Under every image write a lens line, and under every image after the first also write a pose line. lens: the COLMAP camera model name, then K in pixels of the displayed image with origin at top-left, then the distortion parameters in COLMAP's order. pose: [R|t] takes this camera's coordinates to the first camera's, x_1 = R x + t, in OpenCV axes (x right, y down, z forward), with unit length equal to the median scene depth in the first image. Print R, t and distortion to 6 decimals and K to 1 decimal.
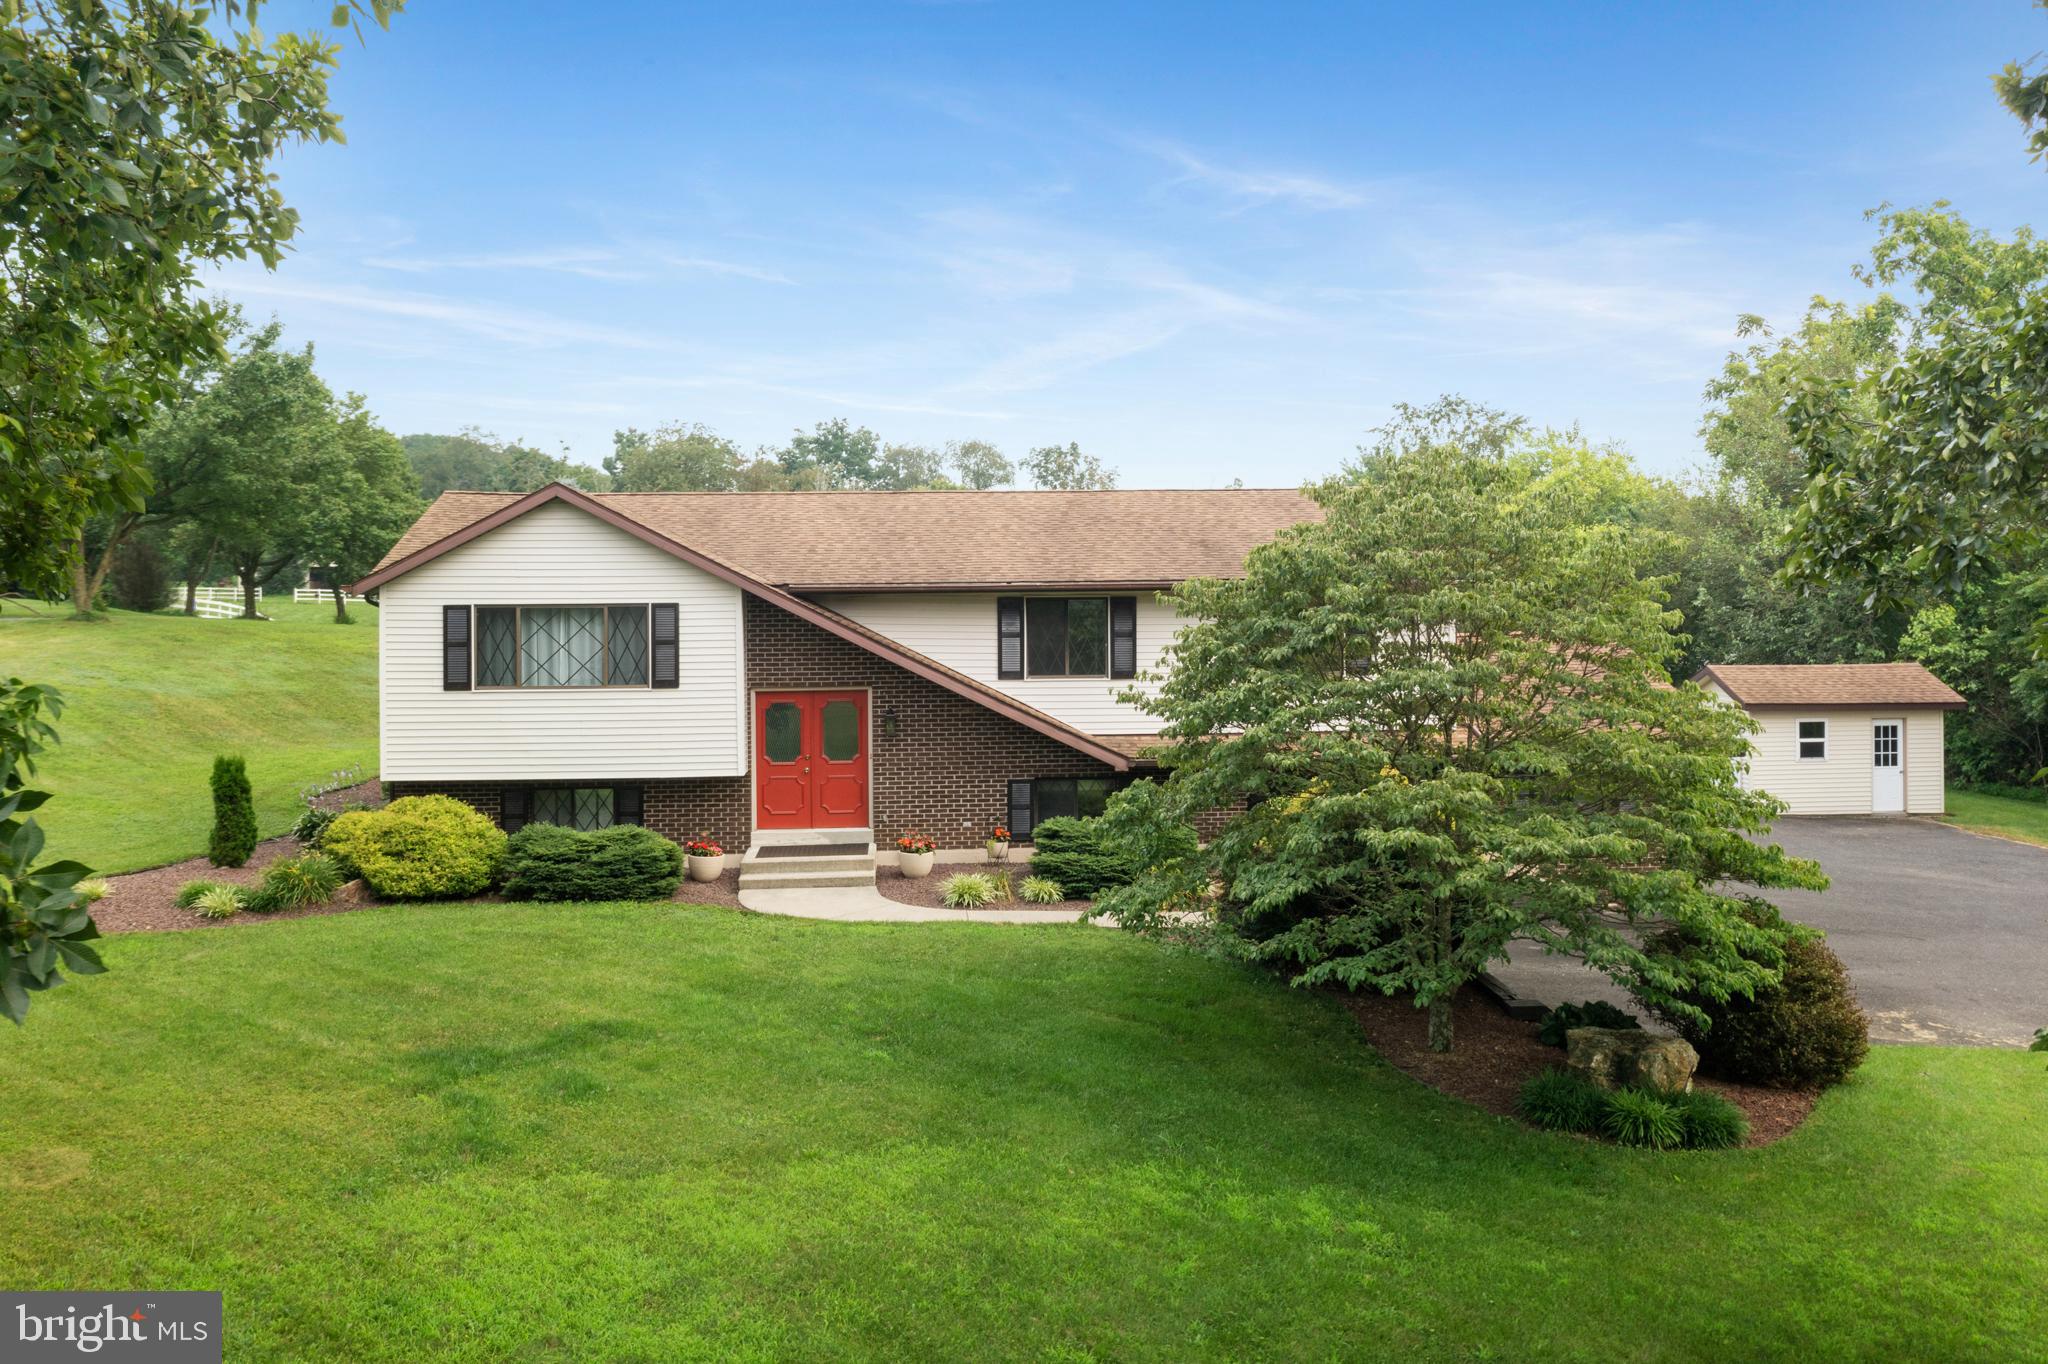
lens RADIAL K [[1733.4, 0, 1024.3], [0, 1733.4, 683.0], [0, 0, 1]] dist [-0.001099, -0.005058]
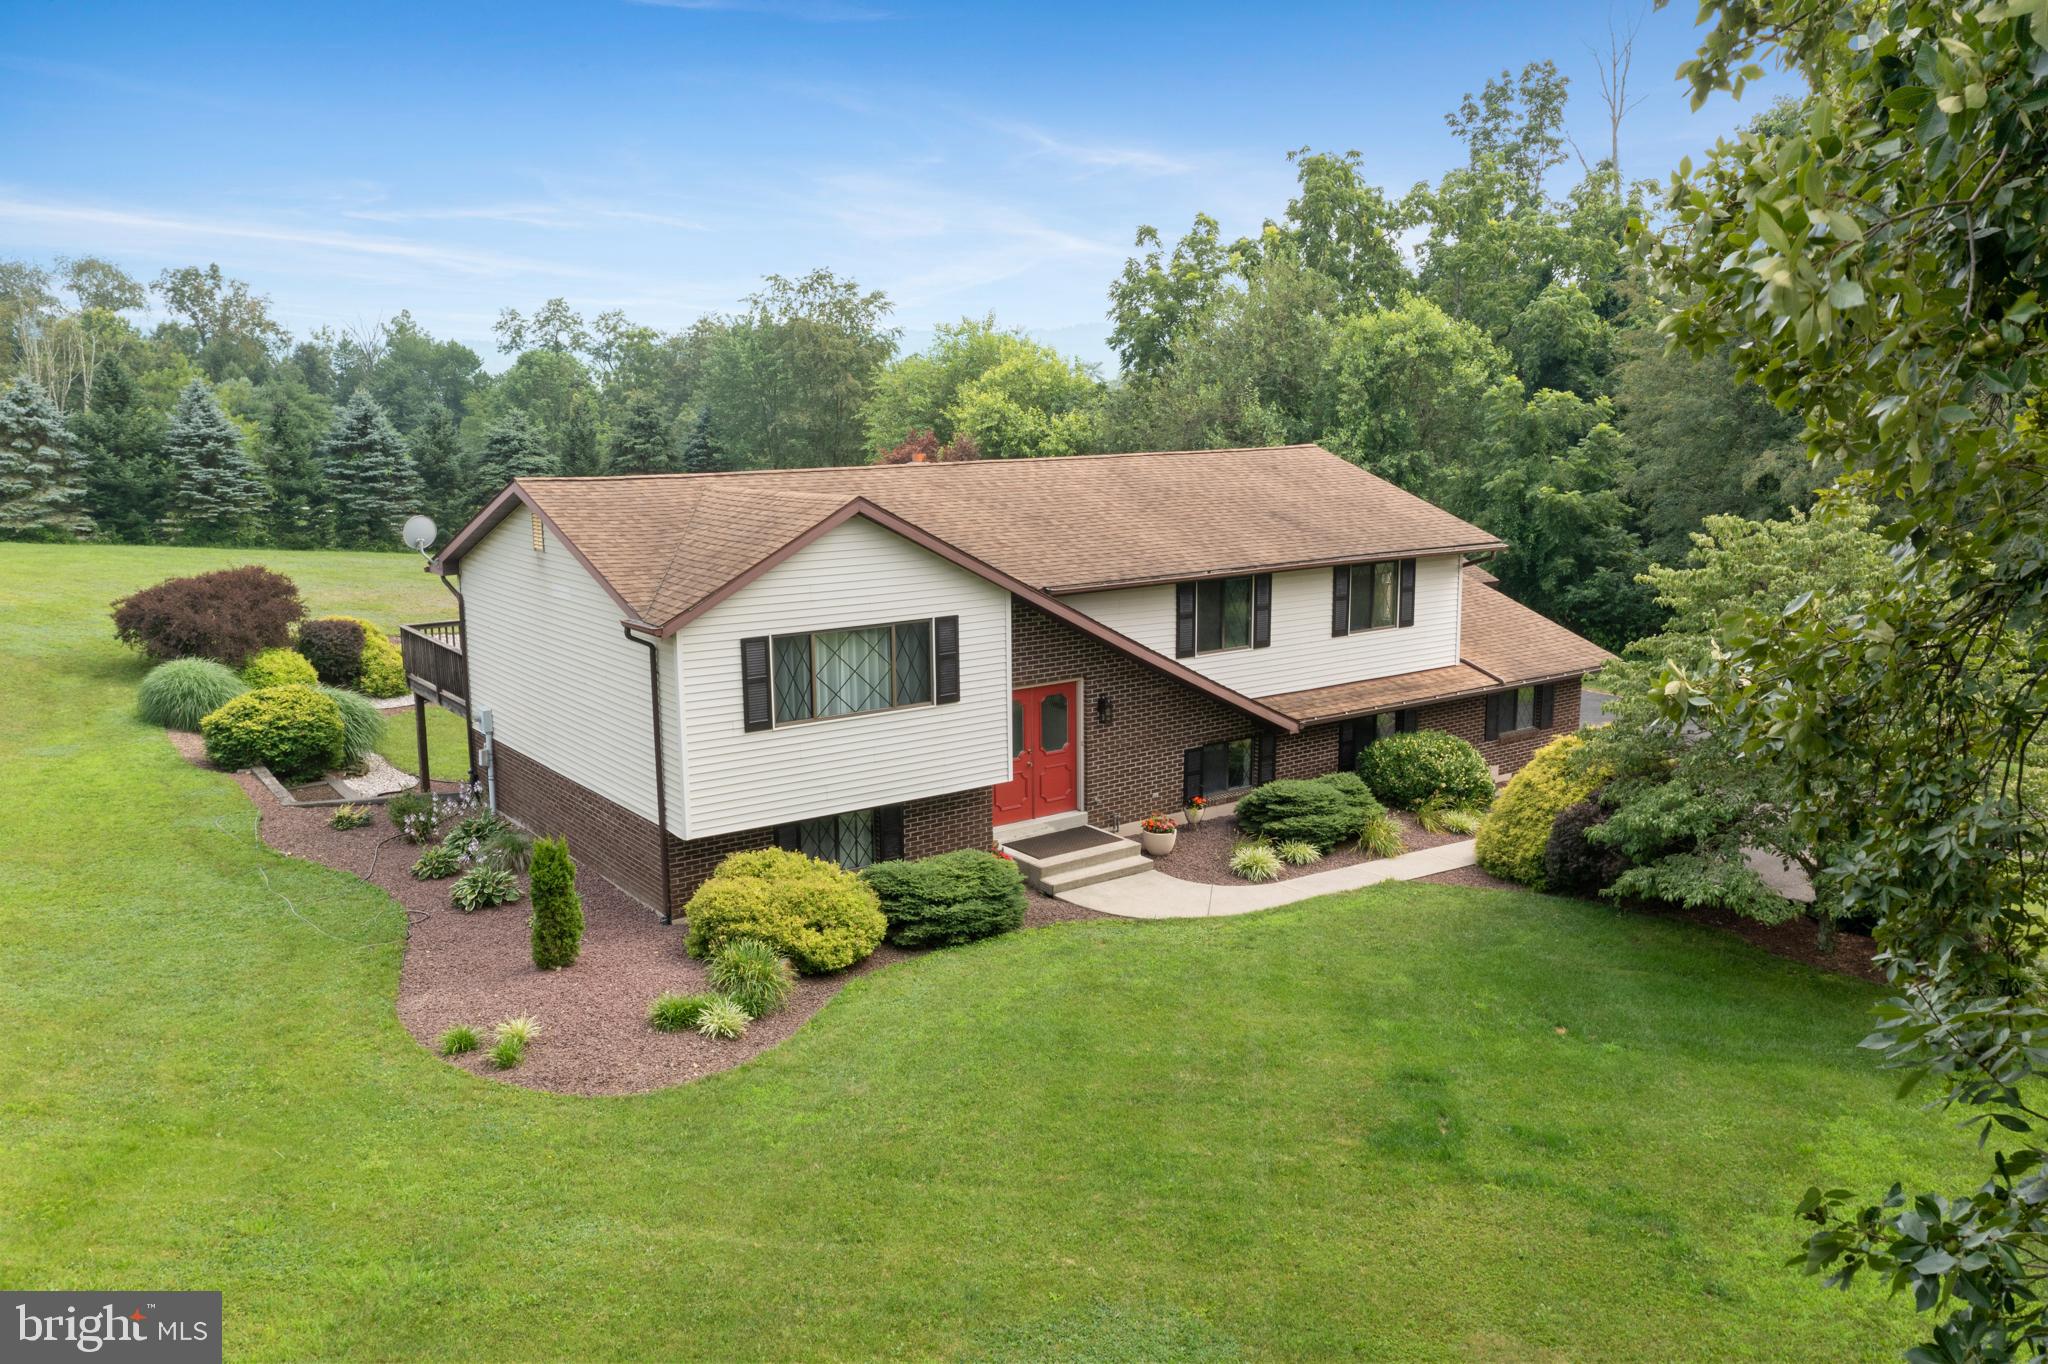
lens RADIAL K [[1634.3, 0, 1044.5], [0, 1634.3, 671.3], [0, 0, 1]] dist [-0.006750, -0.000012]
pose [[0.844185, -0.092743, 0.527968, -0.643284], [0.033543, 0.992129, 0.120644, -0.123792], [-0.535001, -0.084137, 0.840652, 0.195955]]
